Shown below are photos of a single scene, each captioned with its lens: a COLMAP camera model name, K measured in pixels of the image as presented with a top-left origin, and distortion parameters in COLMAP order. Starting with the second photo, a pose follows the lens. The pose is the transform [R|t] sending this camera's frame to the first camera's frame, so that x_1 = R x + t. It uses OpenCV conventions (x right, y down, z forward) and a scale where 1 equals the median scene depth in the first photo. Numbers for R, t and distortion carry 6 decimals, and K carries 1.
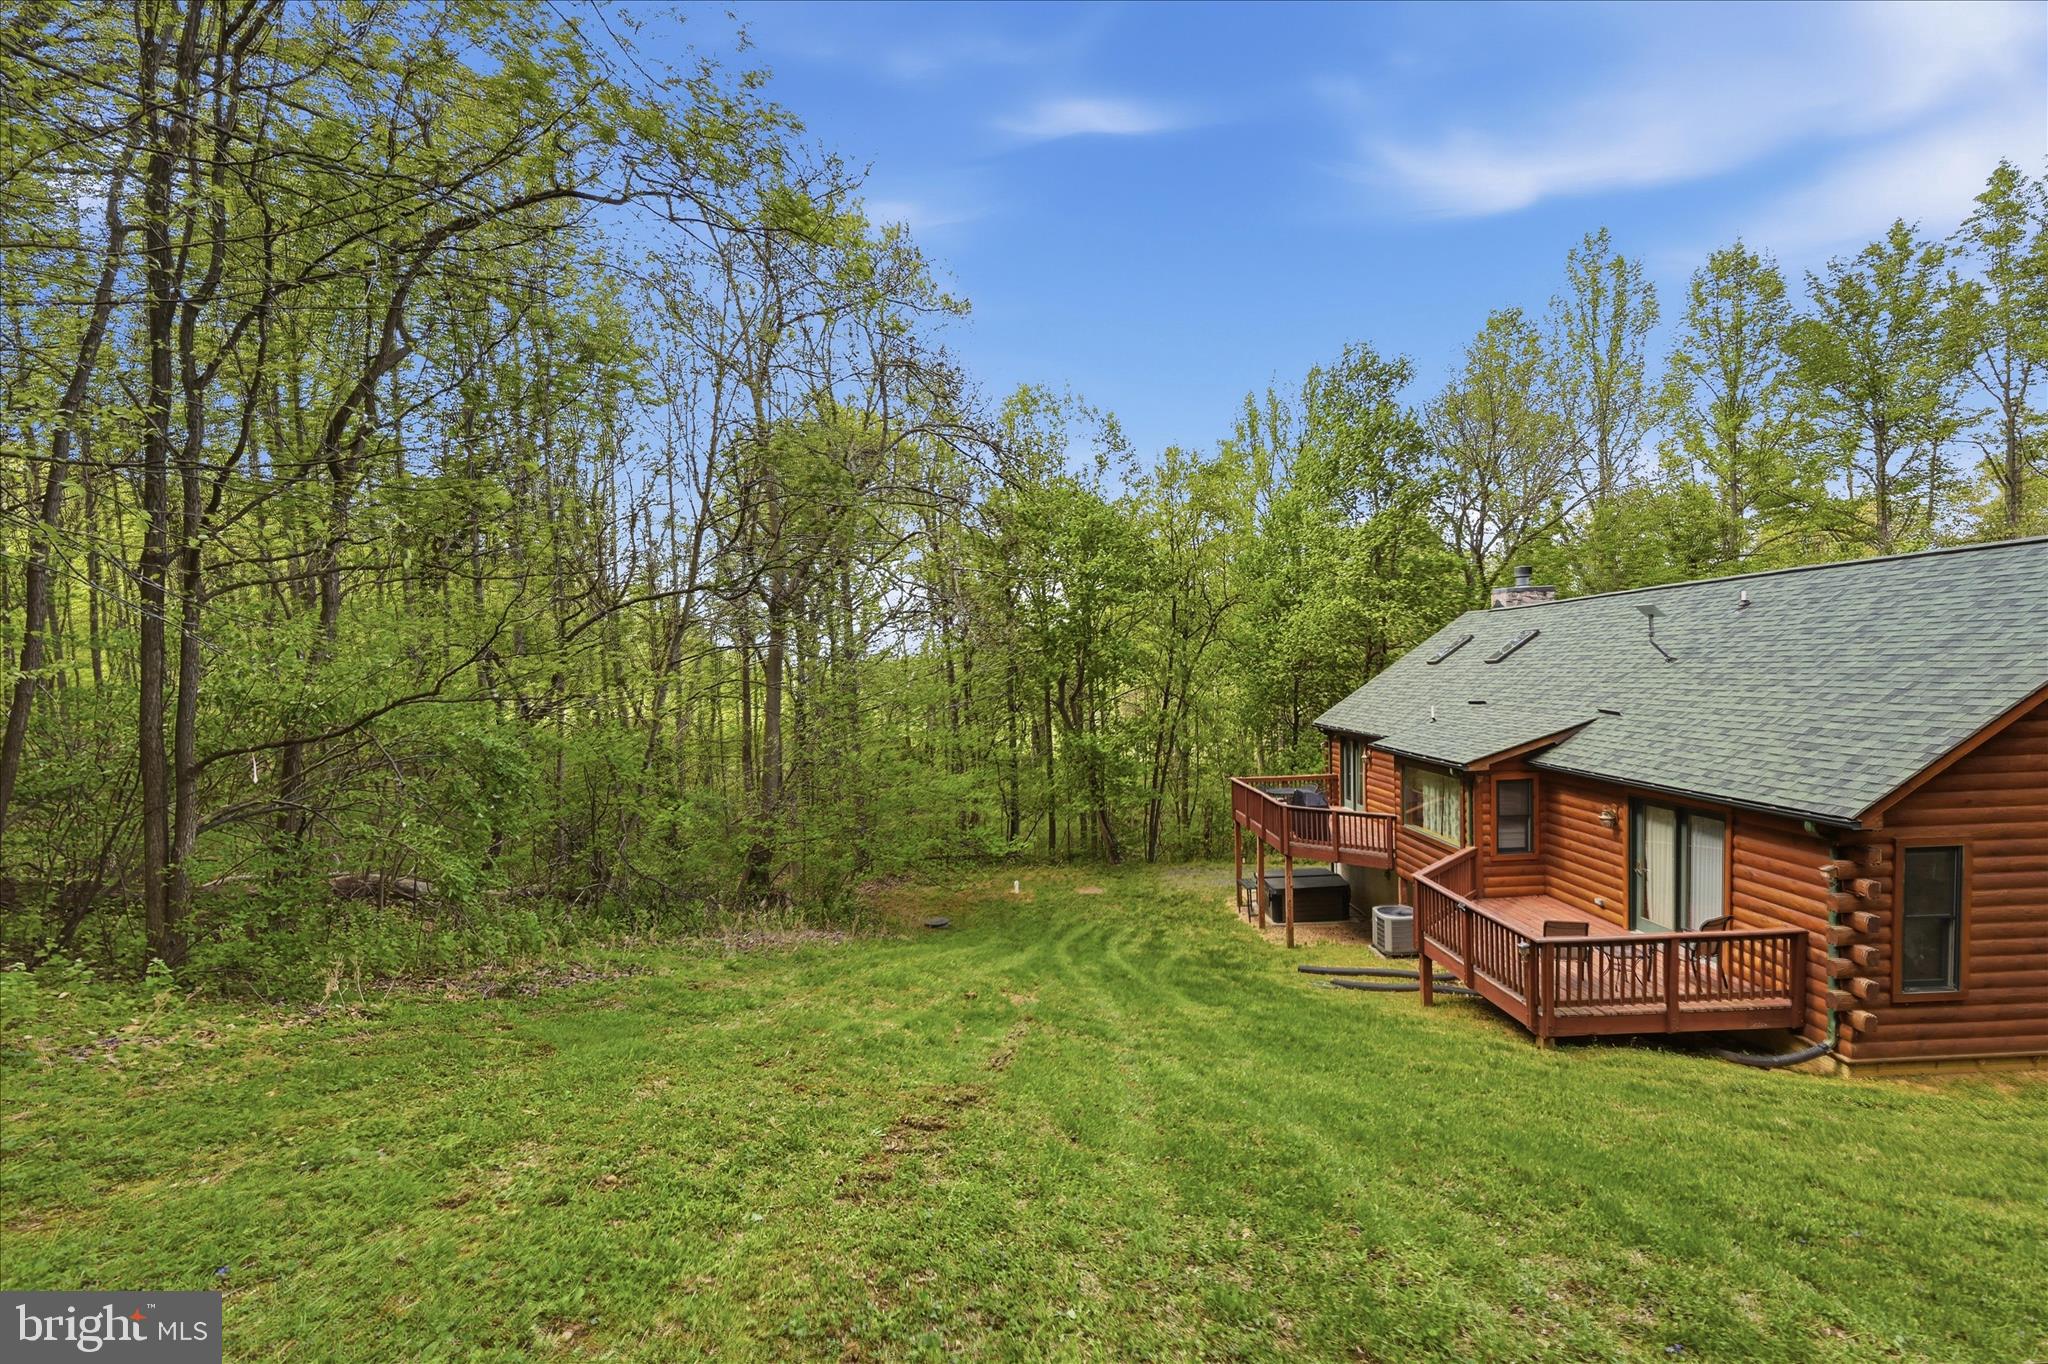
lens RADIAL K [[848.0, 0, 1025.0], [0, 848.0, 687.7], [0, 0, 1]] dist [-0.001047, -0.000312]
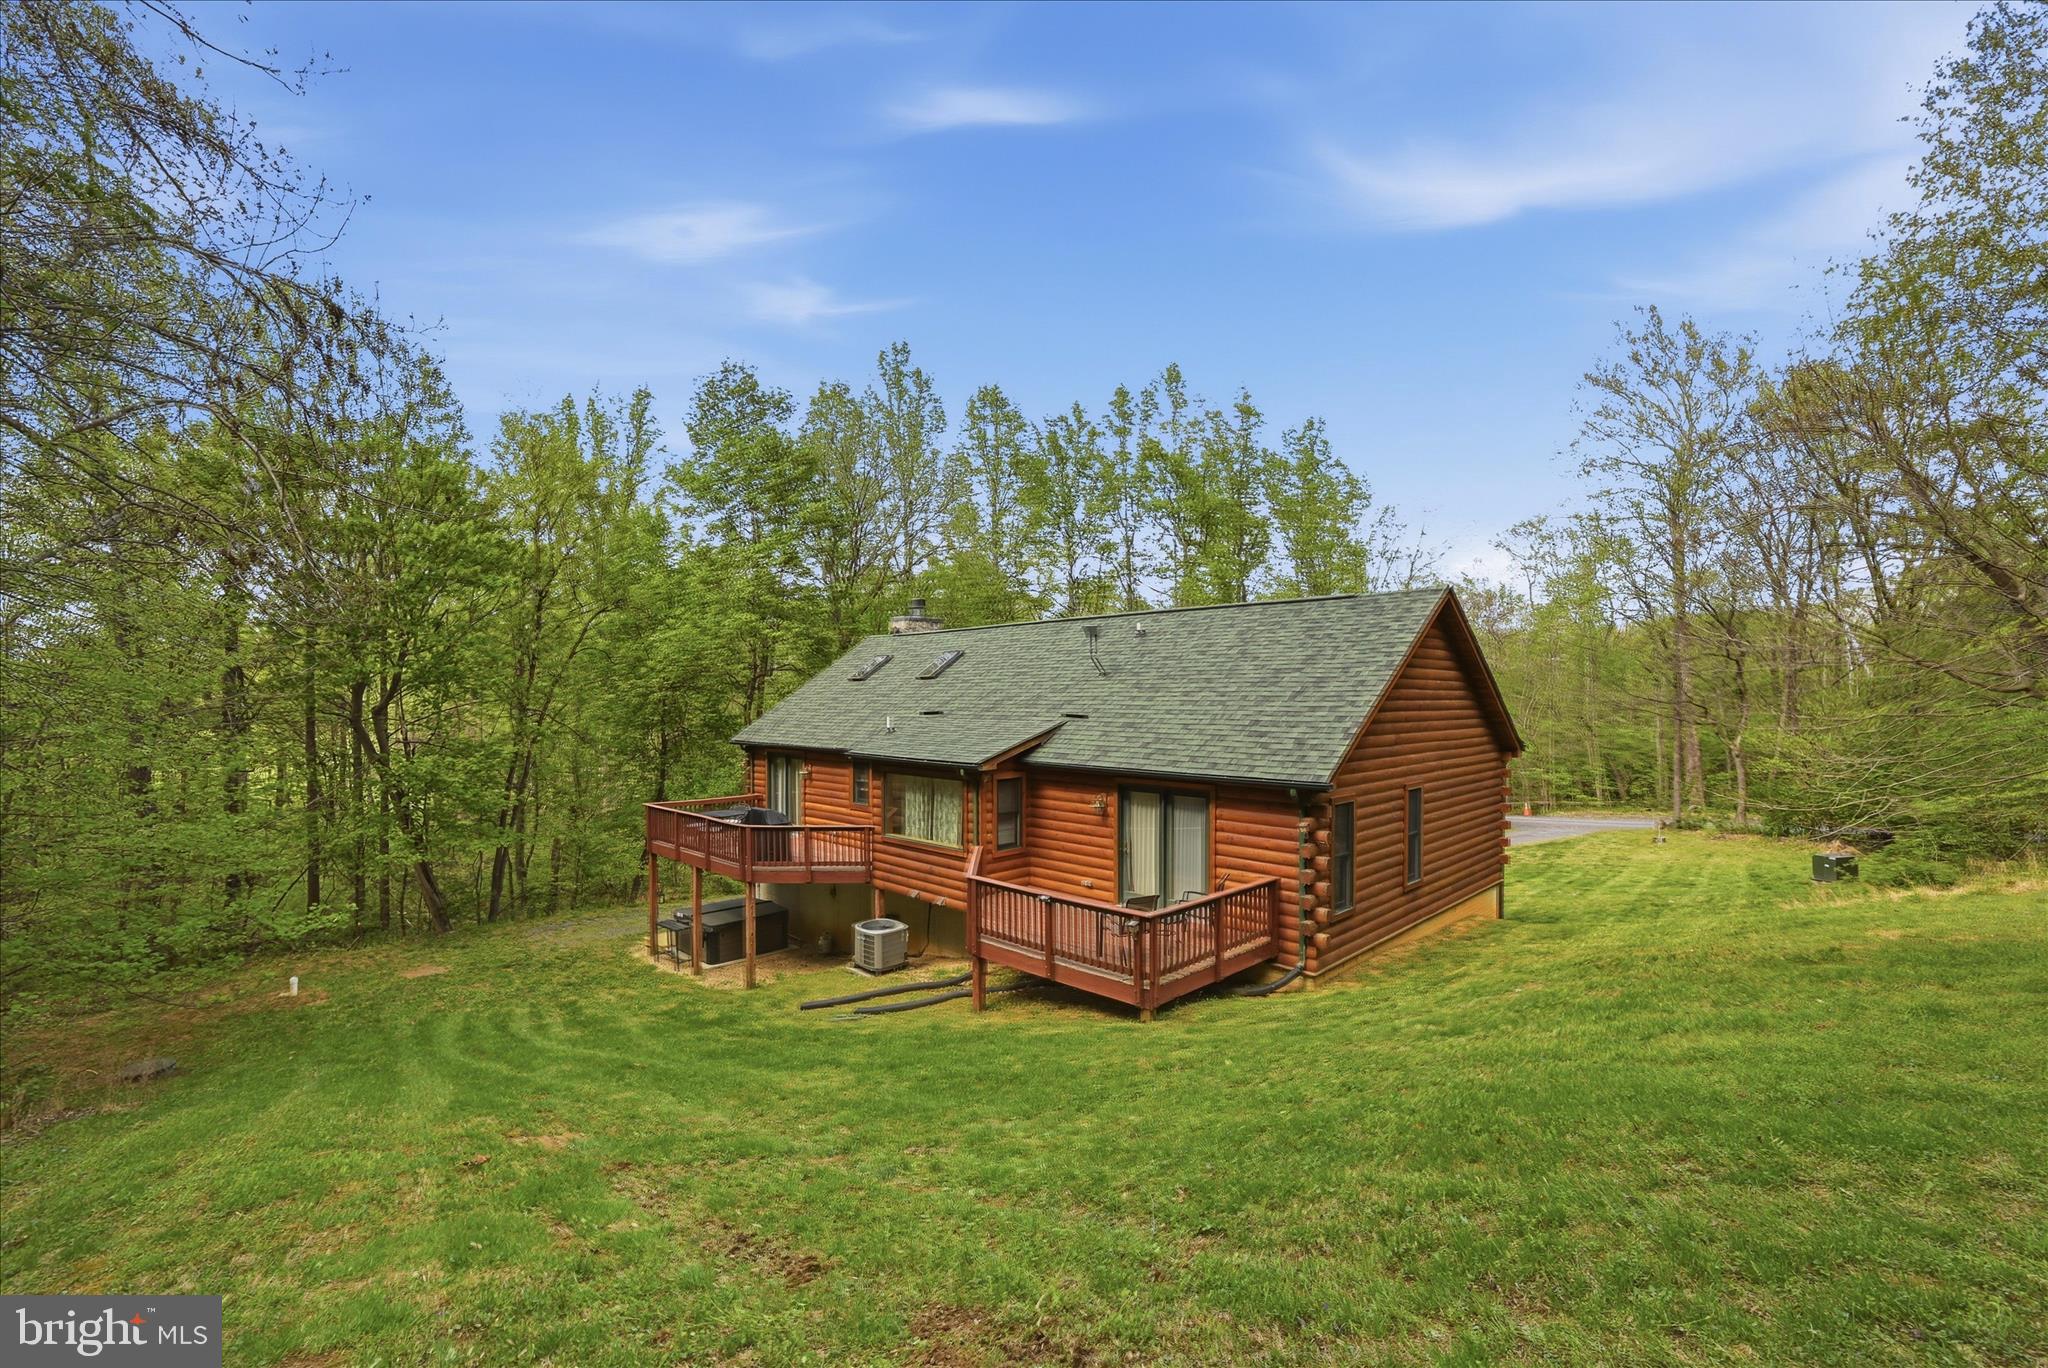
lens RADIAL K [[848.0, 0, 1023.1], [0, 848.0, 688.6], [0, 0, 1]] dist [-0.001047, -0.000312]
pose [[0.712783, 0.045240, 0.699924, -0.154282], [-0.016559, 0.998725, -0.047690, 0.046646], [-0.701189, 0.022402, 0.712624, 0.233460]]
